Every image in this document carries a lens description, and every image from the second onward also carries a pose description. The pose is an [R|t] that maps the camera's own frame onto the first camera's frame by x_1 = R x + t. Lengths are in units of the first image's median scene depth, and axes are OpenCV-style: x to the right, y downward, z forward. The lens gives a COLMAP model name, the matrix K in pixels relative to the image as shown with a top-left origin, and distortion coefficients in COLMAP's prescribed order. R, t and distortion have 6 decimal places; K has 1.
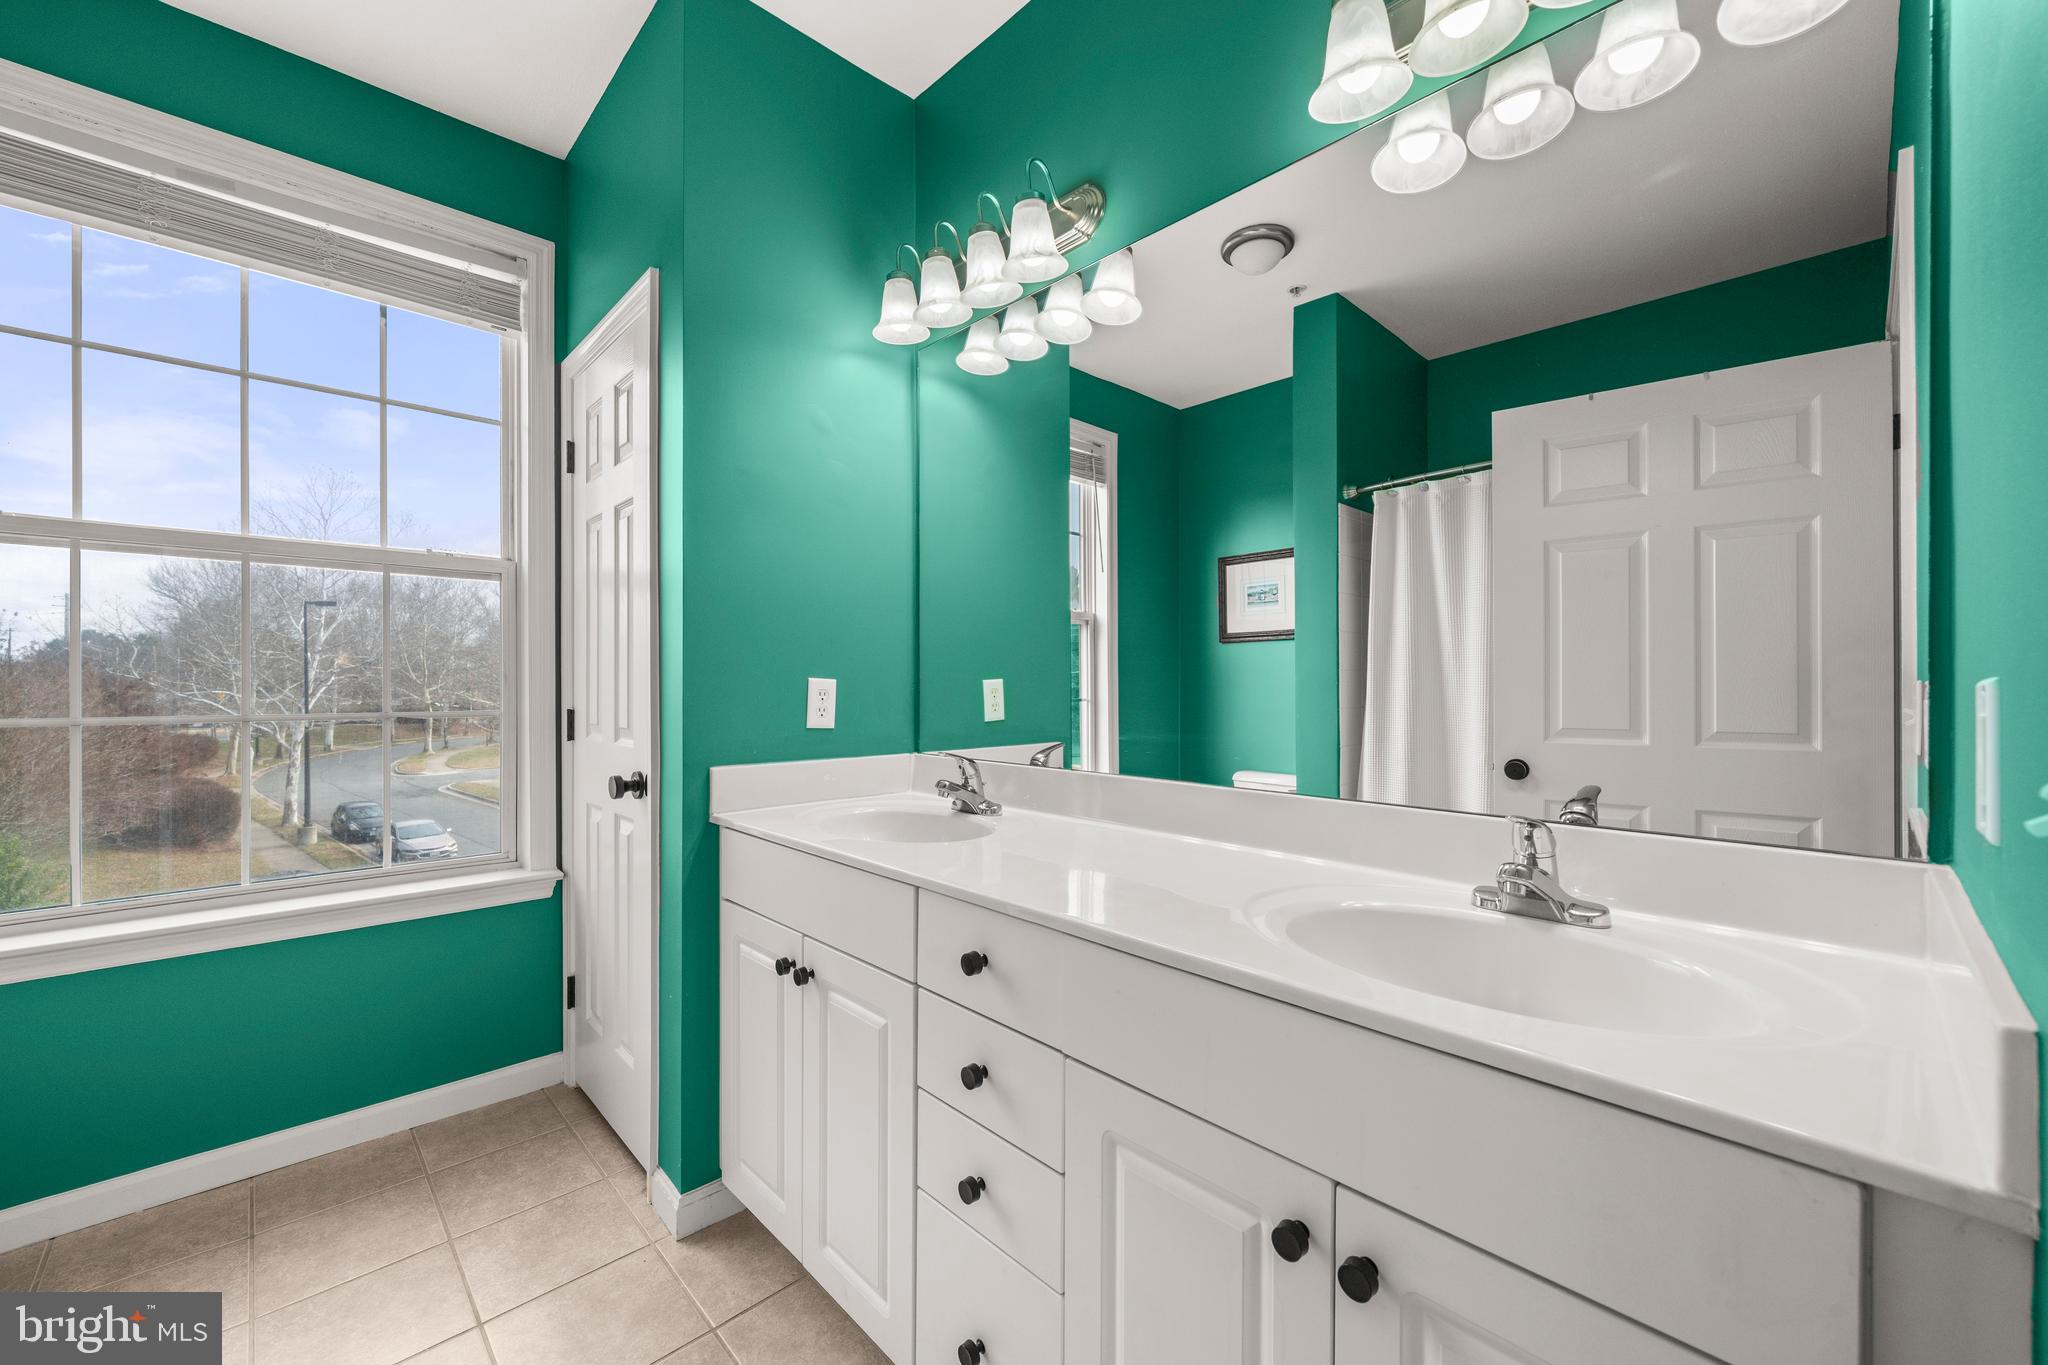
lens RADIAL K [[826.7, 0, 1024.0], [0, 826.7, 682.5], [0, 0, 1]] dist [0.034670, 0.000059]
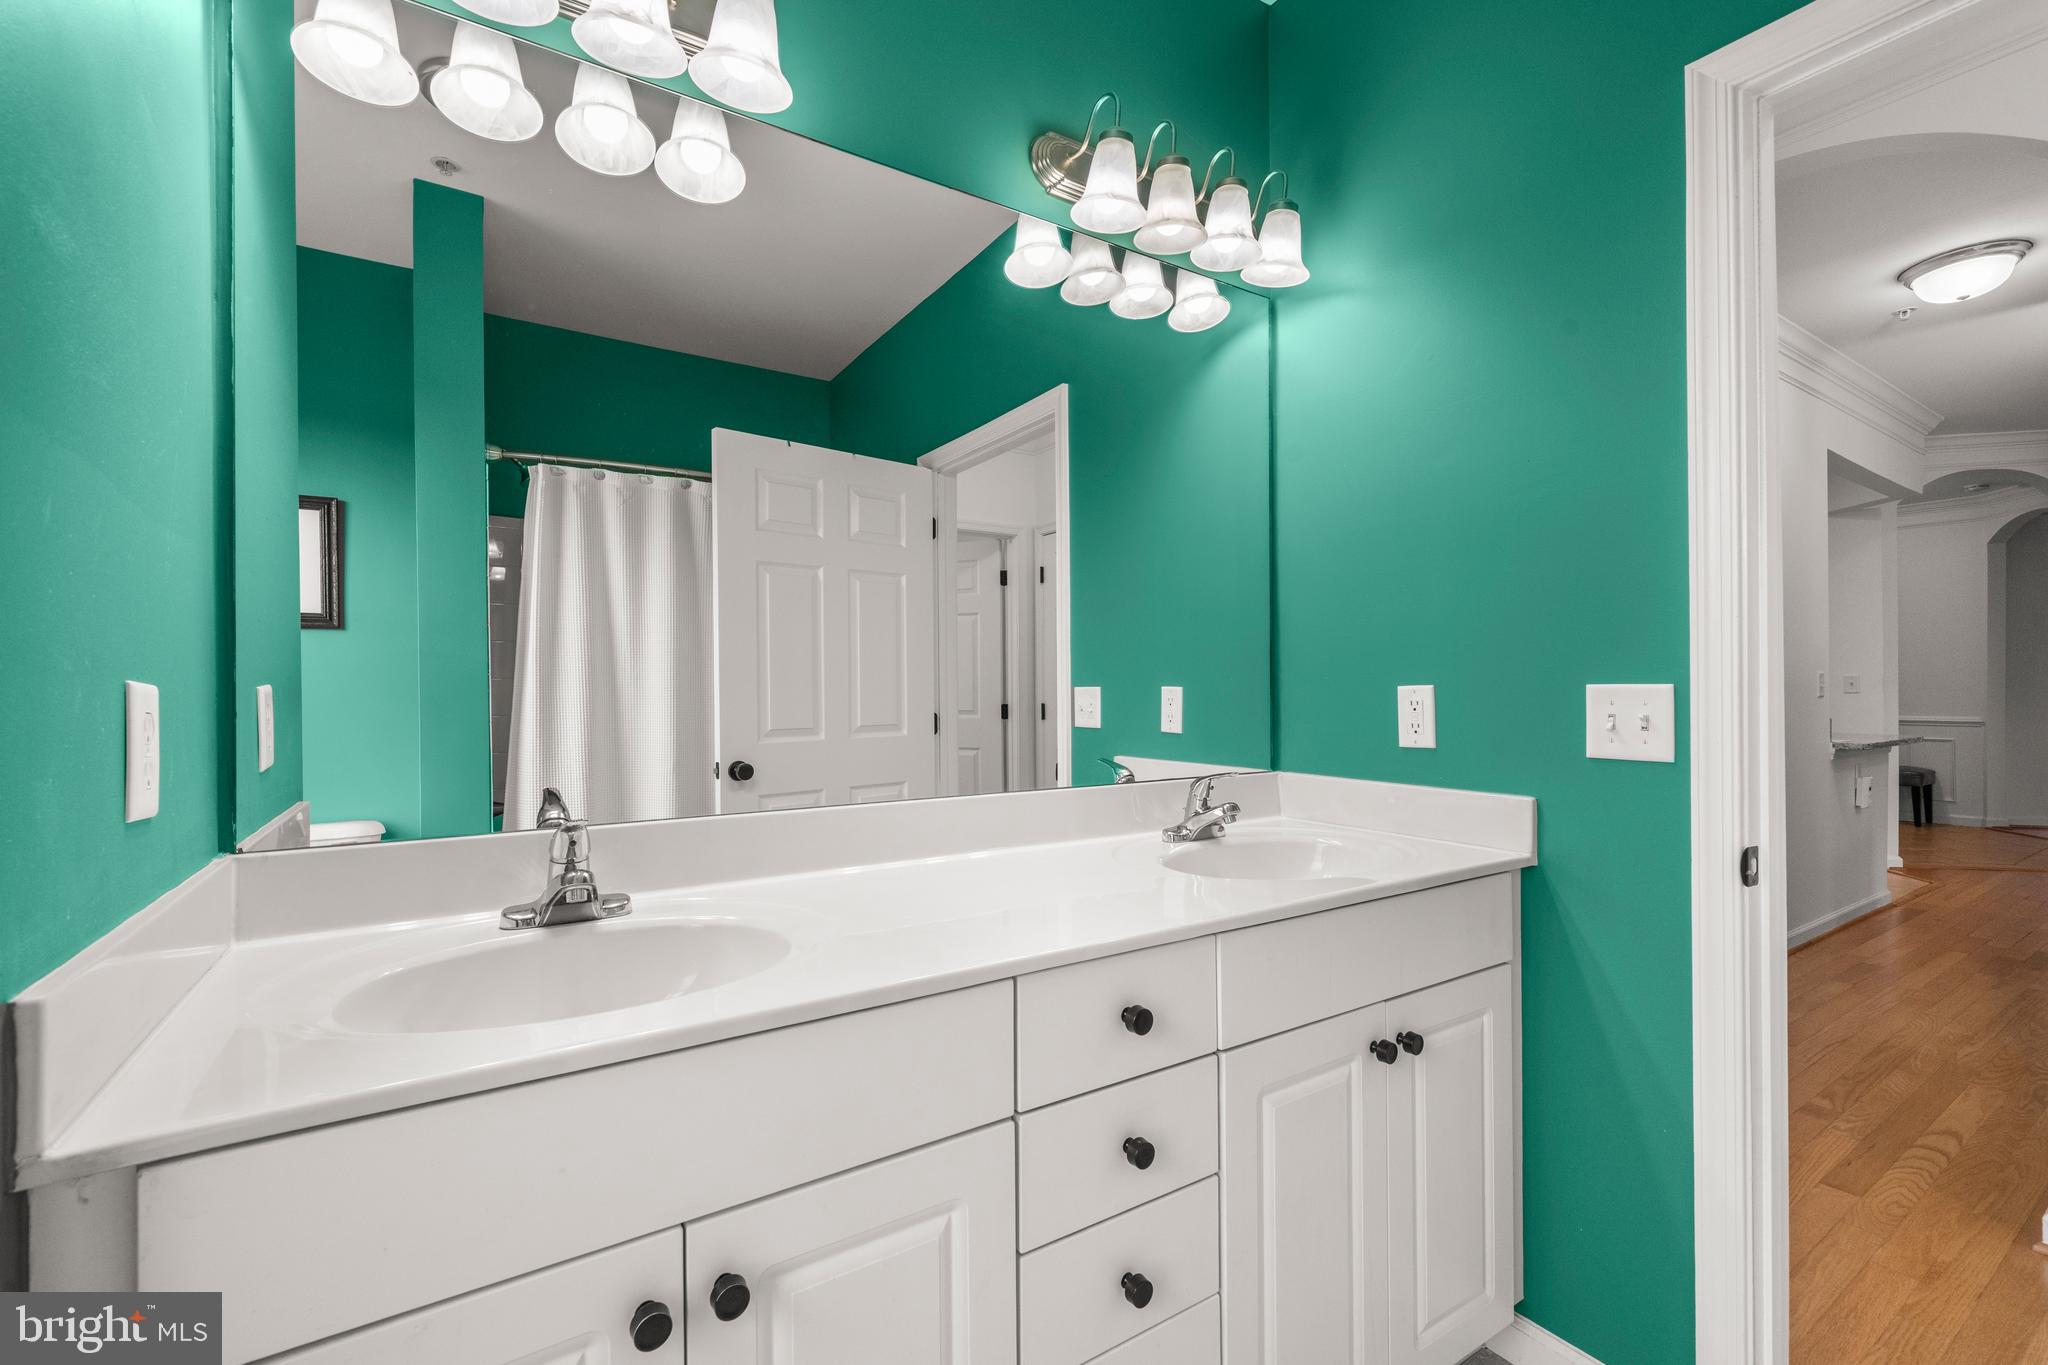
lens RADIAL K [[866.1, 0, 1023.2], [0, 866.1, 715.8], [0, 0, 1]] dist [-0.057370, 0.000016]
pose [[0.211490, -0.030170, 0.976914, -0.400480], [-0.004275, 0.999485, 0.031793, -0.001156], [-0.977371, -0.010901, 0.211252, 0.398334]]
